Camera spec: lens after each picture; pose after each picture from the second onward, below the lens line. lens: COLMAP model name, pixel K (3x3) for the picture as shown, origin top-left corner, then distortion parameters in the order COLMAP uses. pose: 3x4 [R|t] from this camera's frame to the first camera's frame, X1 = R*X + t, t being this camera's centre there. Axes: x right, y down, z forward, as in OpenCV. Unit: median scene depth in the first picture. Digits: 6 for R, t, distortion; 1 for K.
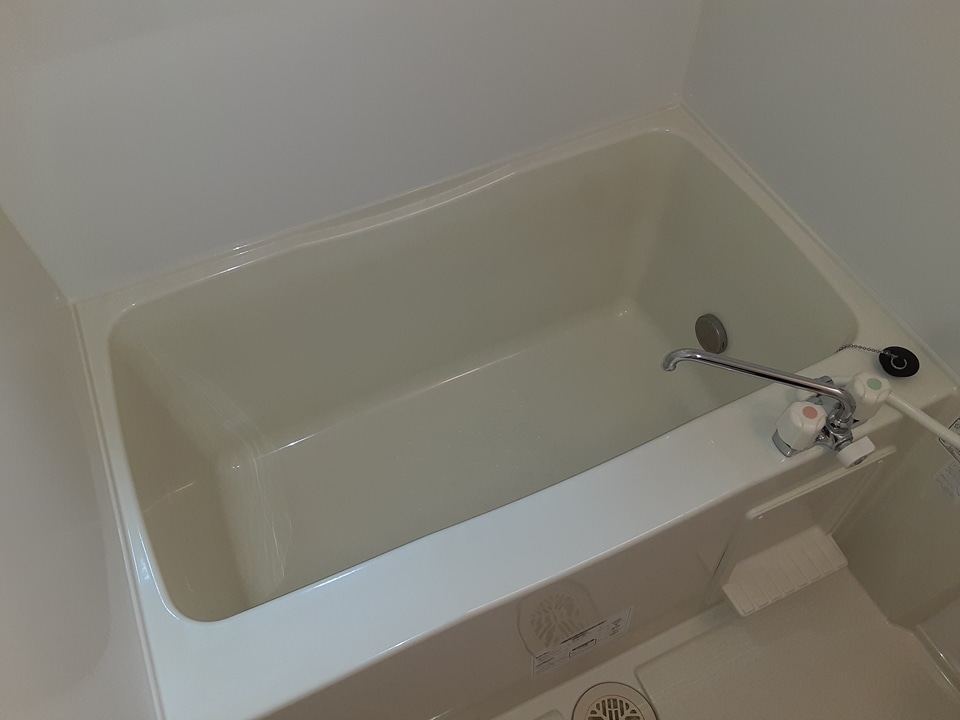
lens RADIAL K [[781.2, 0, 469.2], [0, 781.2, 363.8], [0, 0, 1]] dist [0.110525, -0.139462]
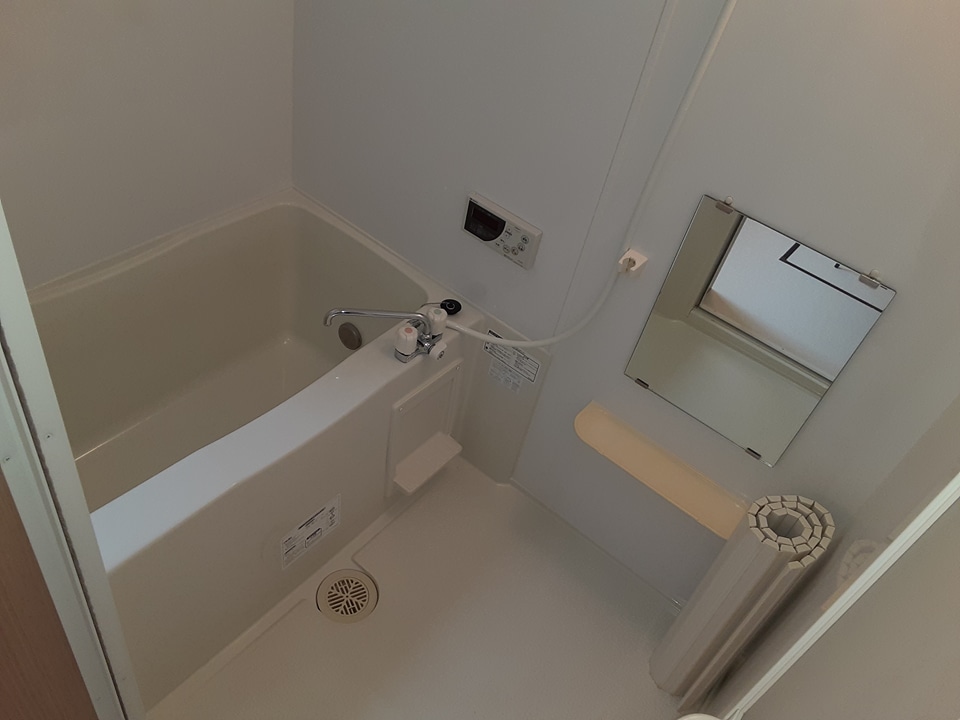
lens RADIAL K [[781.2, 0, 469.2], [0, 781.2, 363.8], [0, 0, 1]] dist [0.110525, -0.139462]
pose [[0.880383, -0.180092, 0.438739, -0.188948], [0.248292, 0.963209, -0.102855, 0.281463], [-0.404074, 0.199487, 0.892709, -0.488573]]
